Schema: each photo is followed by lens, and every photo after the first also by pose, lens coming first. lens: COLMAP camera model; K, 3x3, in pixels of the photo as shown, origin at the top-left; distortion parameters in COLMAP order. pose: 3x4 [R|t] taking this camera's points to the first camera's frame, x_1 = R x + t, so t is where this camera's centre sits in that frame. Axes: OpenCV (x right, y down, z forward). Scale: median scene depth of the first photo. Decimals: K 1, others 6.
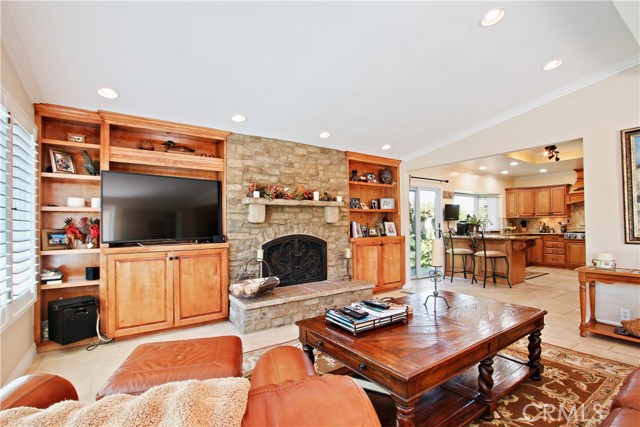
lens RADIAL K [[295.4, 0, 318.6], [0, 295.4, 224.9], [0, 0, 1]] dist [-0.001291, -0.000170]
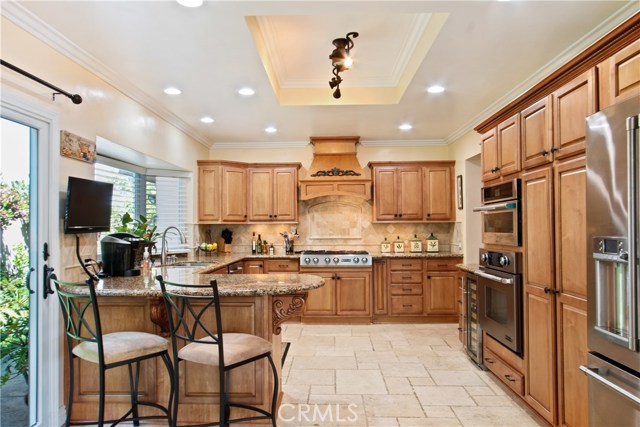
lens RADIAL K [[480.6, 0, 320.0], [0, 480.6, 213.5], [0, 0, 1]] dist [-0.004545, -0.000182]
pose [[0.608011, 0.028825, 0.793405, 0.170709], [-0.000009, 0.999341, -0.036300, -0.014191], [-0.793929, 0.022064, 0.607610, 0.430256]]
